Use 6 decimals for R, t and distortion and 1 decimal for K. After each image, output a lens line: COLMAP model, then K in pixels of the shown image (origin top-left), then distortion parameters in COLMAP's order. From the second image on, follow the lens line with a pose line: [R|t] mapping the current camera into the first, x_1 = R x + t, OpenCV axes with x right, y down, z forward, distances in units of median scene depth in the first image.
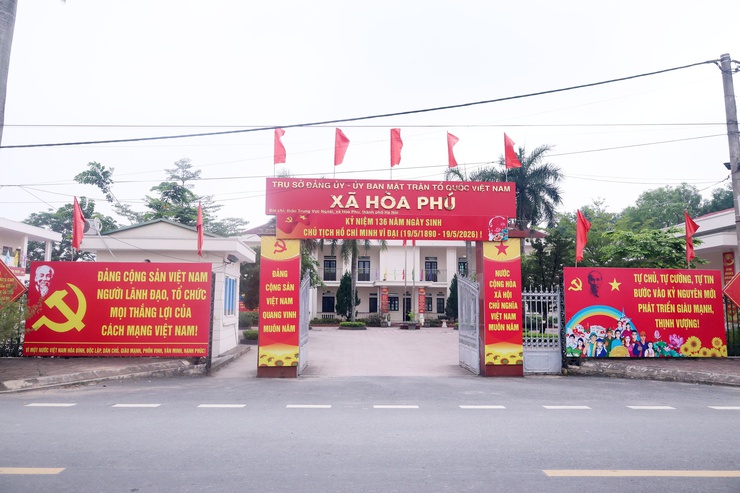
lens RADIAL K [[506.2, 0, 369.2], [0, 506.2, 248.2], [0, 0, 1]] dist [-0.015241, -0.001208]
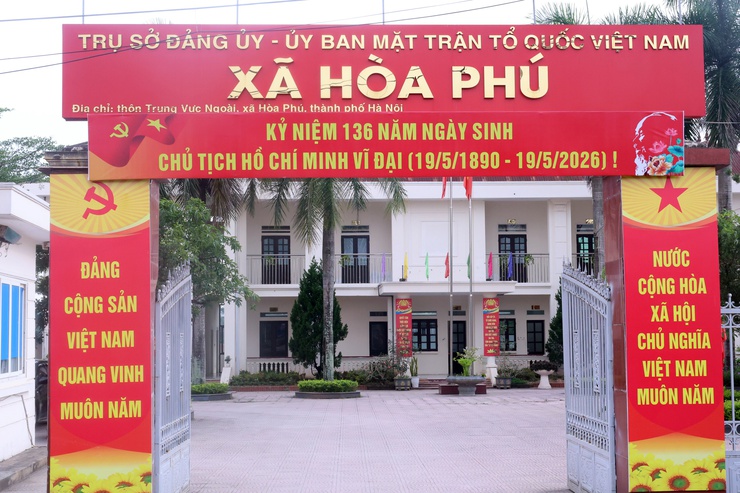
lens RADIAL K [[1159.4, 0, 371.0], [0, 1159.4, 248.7], [0, 0, 1]] dist [0.009132, 0.000000]
pose [[0.999833, -0.017736, -0.004397, 0.034798], [0.017880, 0.999216, 0.035327, 0.006105], [0.003767, -0.035400, 0.999366, 0.100909]]
